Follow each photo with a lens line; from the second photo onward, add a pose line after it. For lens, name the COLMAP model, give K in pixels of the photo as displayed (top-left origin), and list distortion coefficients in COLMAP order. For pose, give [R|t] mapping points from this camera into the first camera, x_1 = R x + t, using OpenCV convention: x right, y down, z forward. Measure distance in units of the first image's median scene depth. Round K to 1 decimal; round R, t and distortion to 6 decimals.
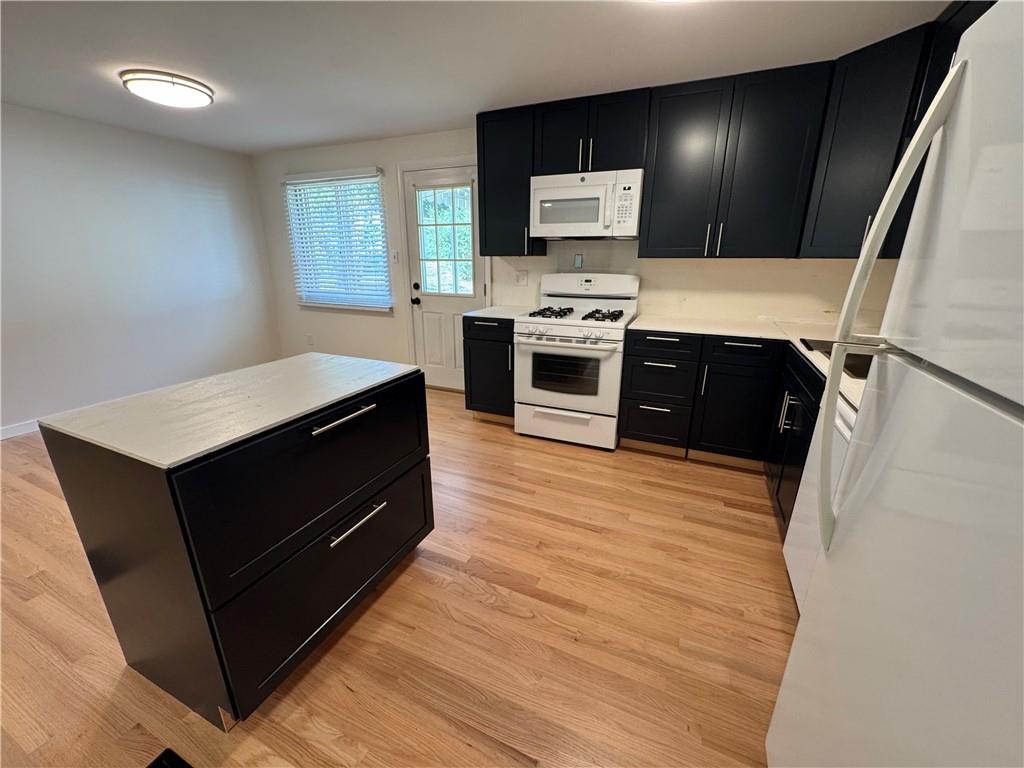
lens RADIAL K [[408.0, 0, 515.0], [0, 408.0, 384.8], [0, 0, 1]] dist [-0.002707, 0.000238]
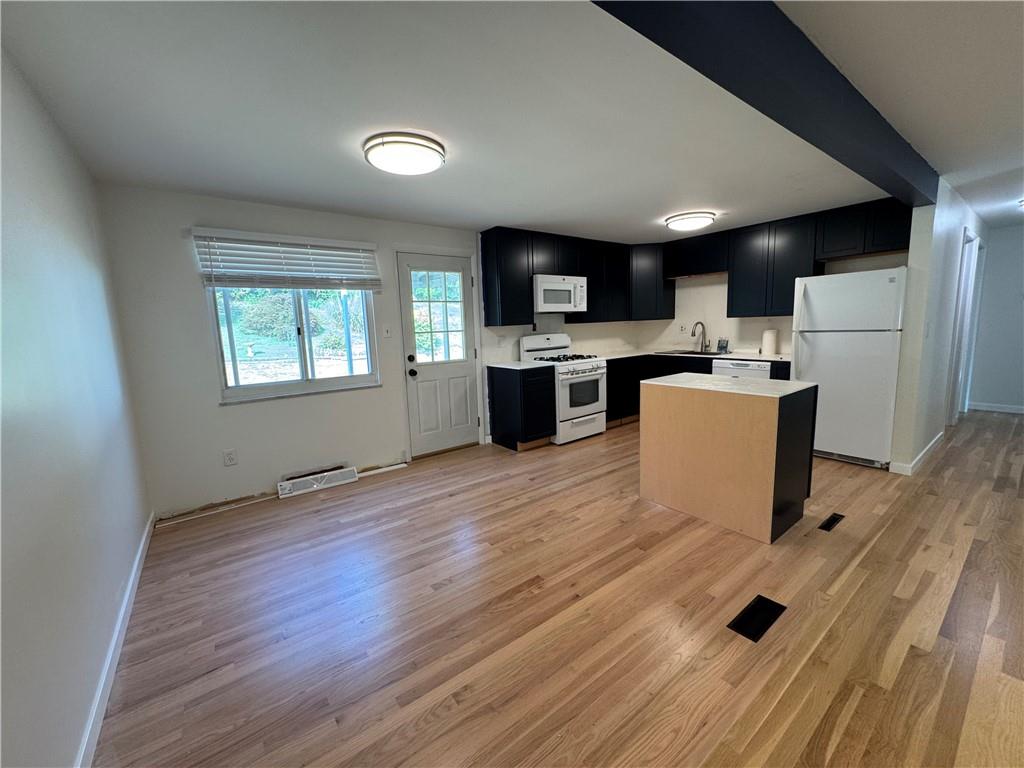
lens RADIAL K [[408.0, 0, 512.4], [0, 408.0, 384.1], [0, 0, 1]] dist [-0.002707, 0.000238]
pose [[0.488391, -0.151653, 0.859346, -1.370987], [0.299137, 0.954209, -0.001614, -0.140753], [-0.819751, 0.257851, 0.511392, 0.394661]]
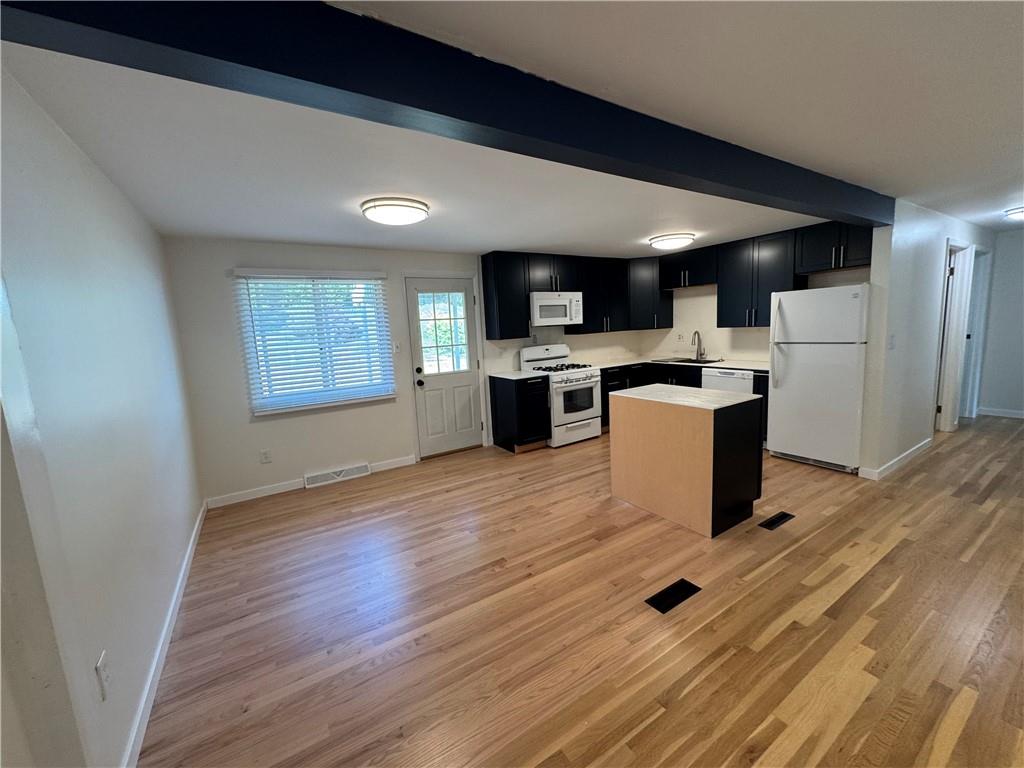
lens RADIAL K [[408.0, 0, 512.7], [0, 408.0, 384.1], [0, 0, 1]] dist [-0.002707, 0.000238]
pose [[0.558425, -0.153770, 0.815179, -1.421934], [0.302148, 0.952872, -0.027238, -0.126992], [-0.772573, 0.261515, 0.578568, 0.188888]]
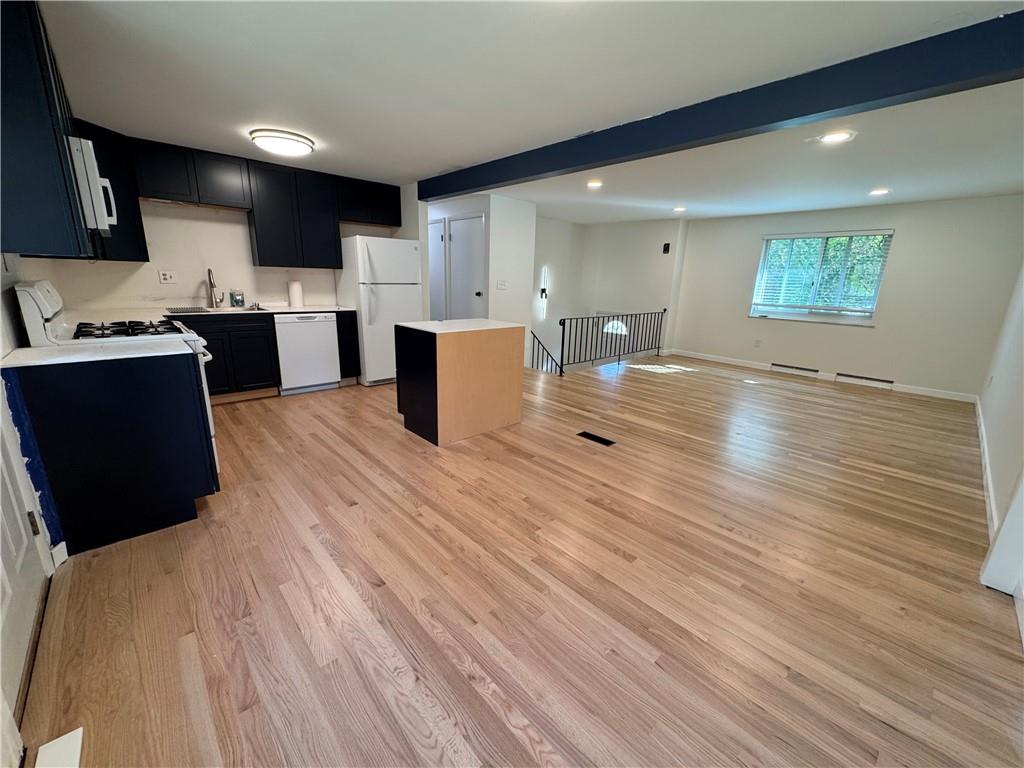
lens RADIAL K [[408.0, 0, 514.1], [0, 408.0, 381.5], [0, 0, 1]] dist [-0.002707, 0.000238]
pose [[-0.917433, -0.132894, 0.375042, -0.900644], [0.083204, 0.857661, 0.507440, -0.446418], [-0.389095, 0.496747, -0.775789, 1.430188]]
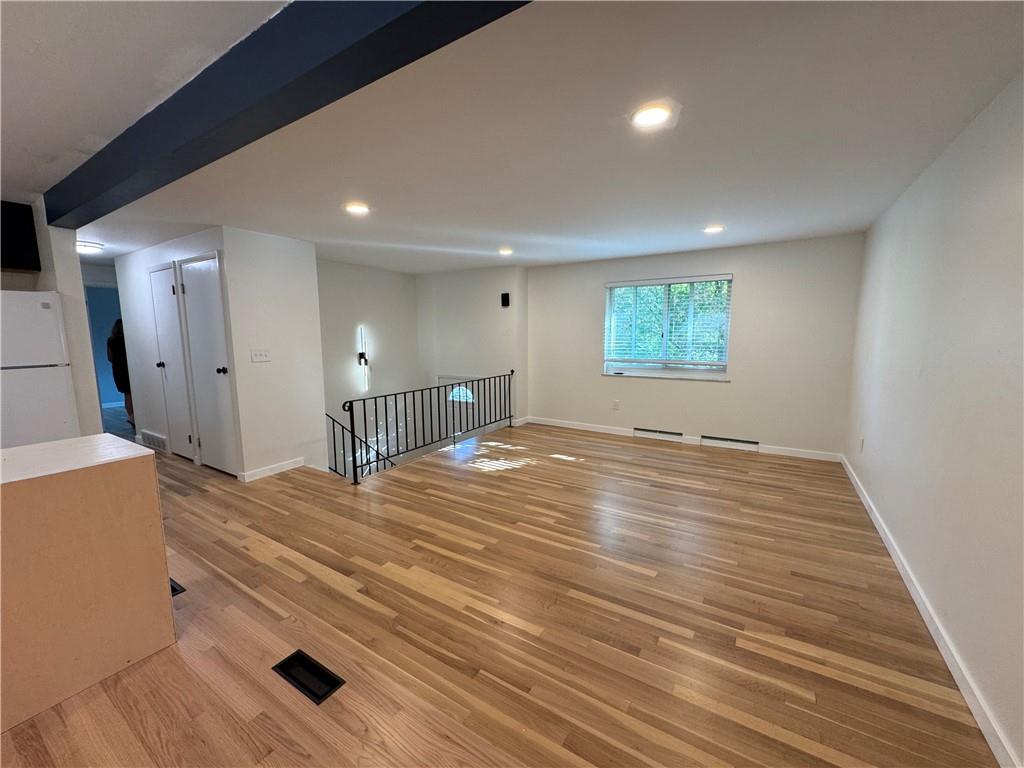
lens RADIAL K [[408.0, 0, 513.6], [0, 408.0, 381.5], [0, 0, 1]] dist [-0.002707, 0.000238]
pose [[-0.989440, -0.019588, 0.143612, -1.057890], [0.041713, 0.910425, 0.411565, -0.286405], [-0.138809, 0.413209, -0.899994, 0.806579]]
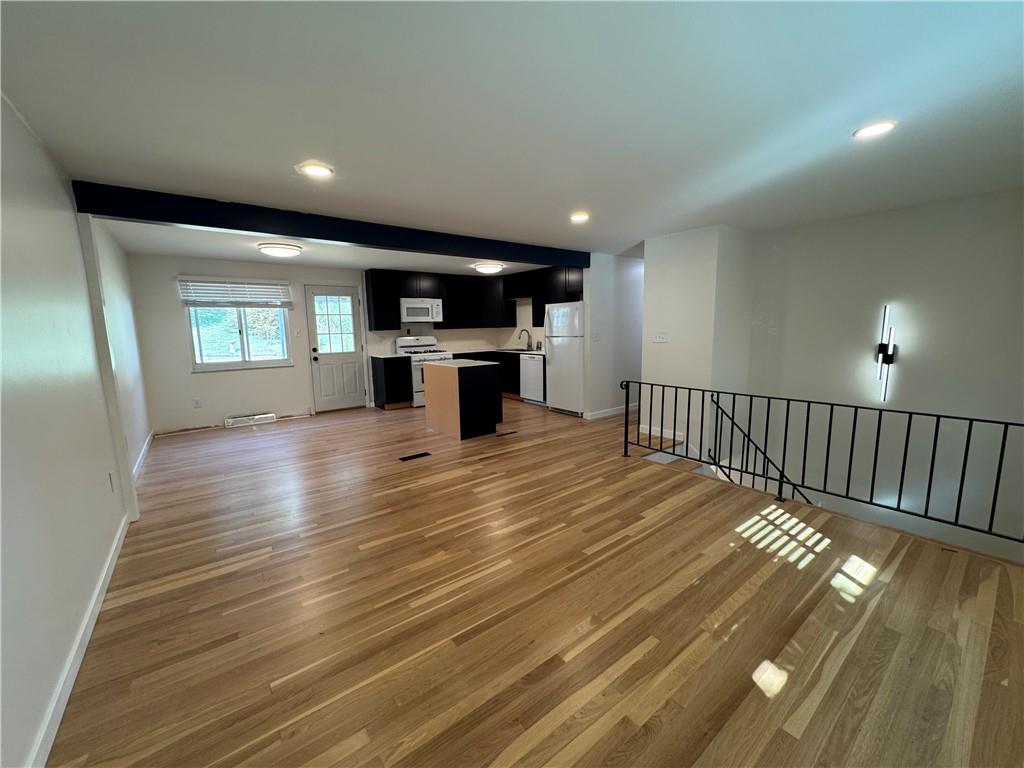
lens RADIAL K [[408.0, 0, 514.2], [0, 408.0, 384.9], [0, 0, 1]] dist [-0.002707, 0.000238]
pose [[0.473982, -0.142366, 0.868949, -1.787450], [0.287580, 0.957757, 0.000050, 0.169653], [-0.832249, 0.249869, 0.494901, -0.608982]]
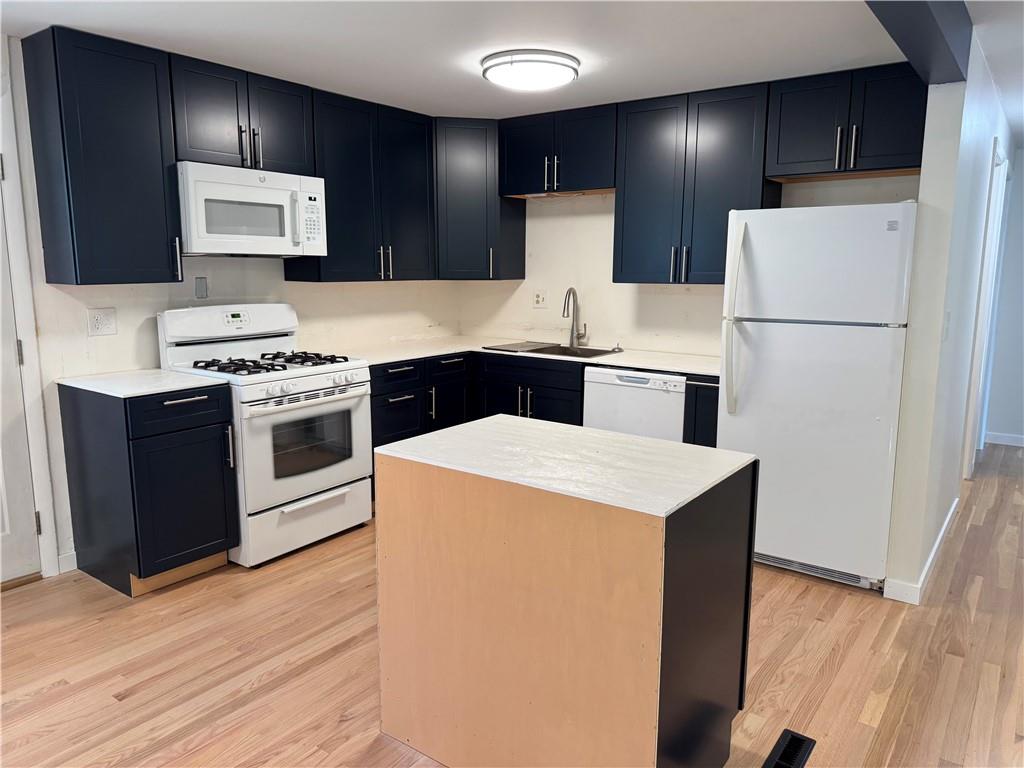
lens RADIAL K [[721.8, 0, 512.0], [0, 721.8, 390.3], [0, 0, 1]] dist [0.037524, -0.035196]
pose [[0.220790, -0.171373, 0.960147, -0.977585], [0.288514, 0.951860, 0.103549, -0.142983], [-0.931671, 0.254153, 0.259605, 0.324886]]
